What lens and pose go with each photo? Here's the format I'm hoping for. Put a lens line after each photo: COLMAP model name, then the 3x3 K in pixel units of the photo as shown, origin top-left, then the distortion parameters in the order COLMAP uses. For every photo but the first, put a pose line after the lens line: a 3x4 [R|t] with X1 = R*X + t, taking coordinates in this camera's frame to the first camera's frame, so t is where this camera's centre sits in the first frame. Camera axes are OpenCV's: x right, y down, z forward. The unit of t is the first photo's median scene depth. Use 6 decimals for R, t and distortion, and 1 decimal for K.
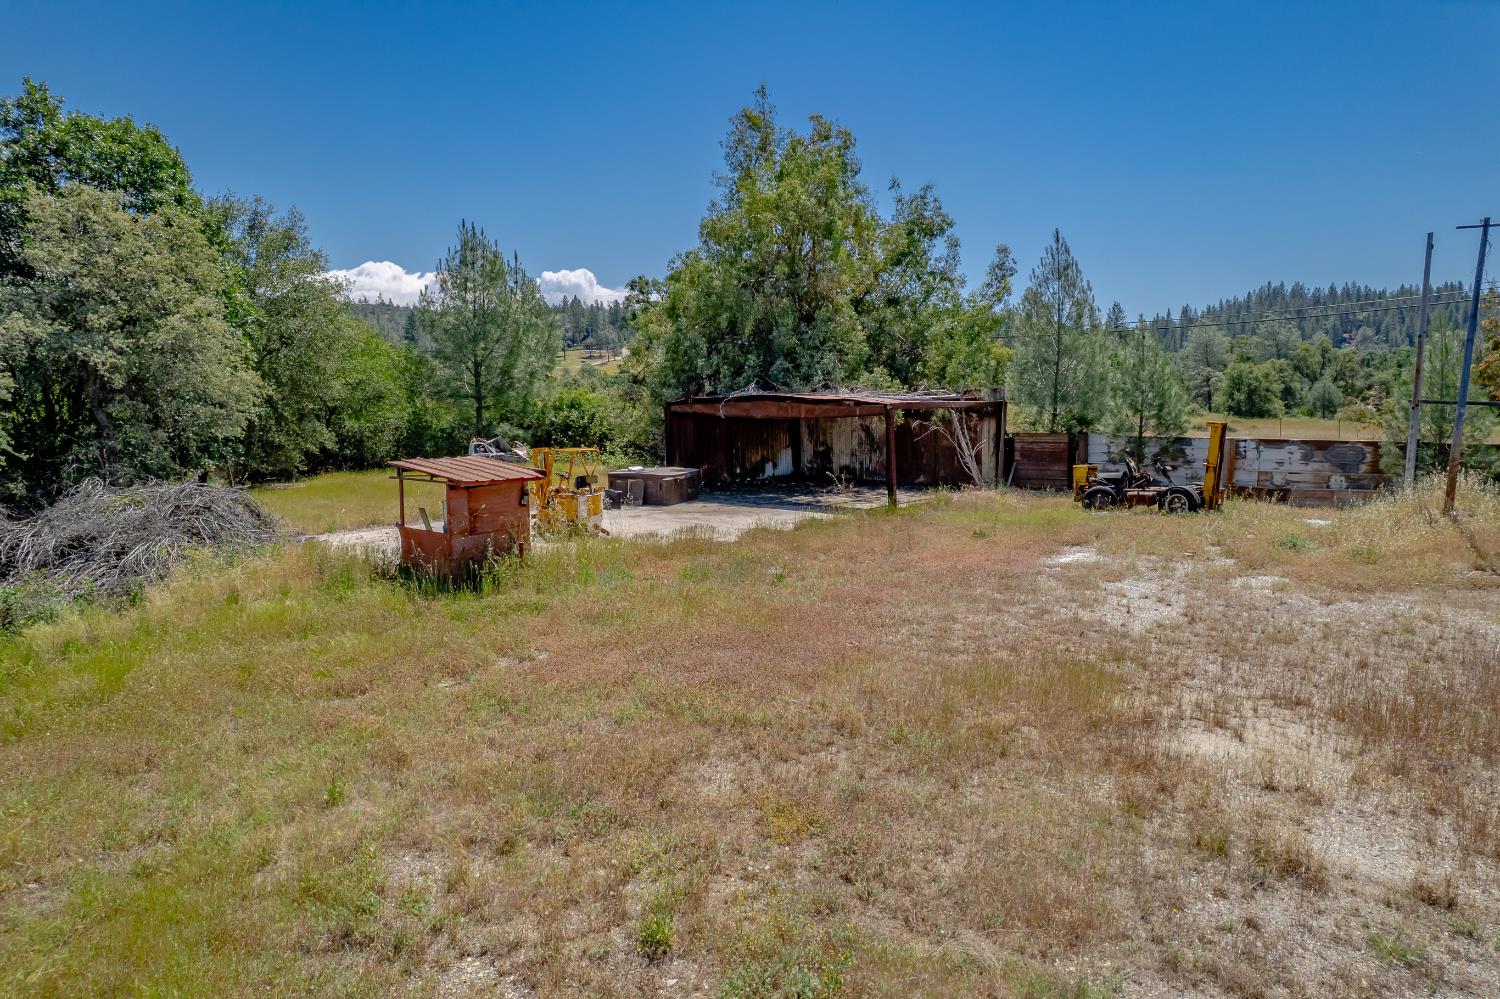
lens RADIAL K [[962.8, 0, 709.3], [0, 962.8, 562.6], [0, 0, 1]] dist [-0.071897, 0.062930]
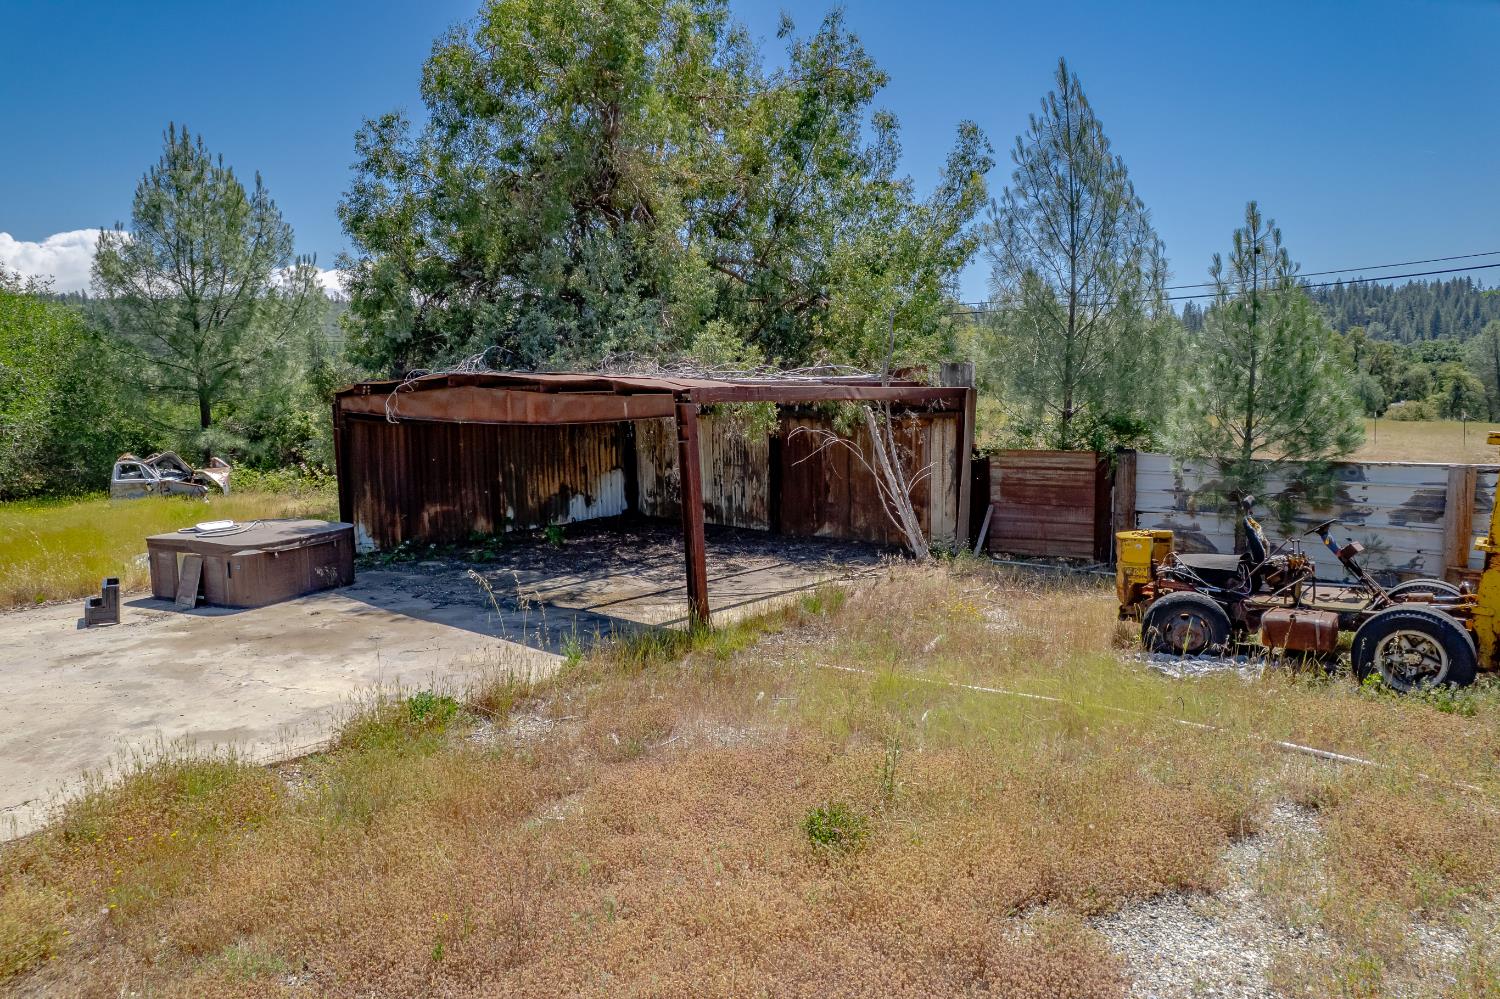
lens RADIAL K [[962.8, 0, 741.3], [0, 962.8, 502.7], [0, 0, 1]] dist [-0.071897, 0.062930]
pose [[0.999722, -0.001664, 0.023514, 0.170212], [0.003053, 0.998244, -0.059160, -0.075401], [-0.023374, 0.059216, 0.997972, 0.480698]]
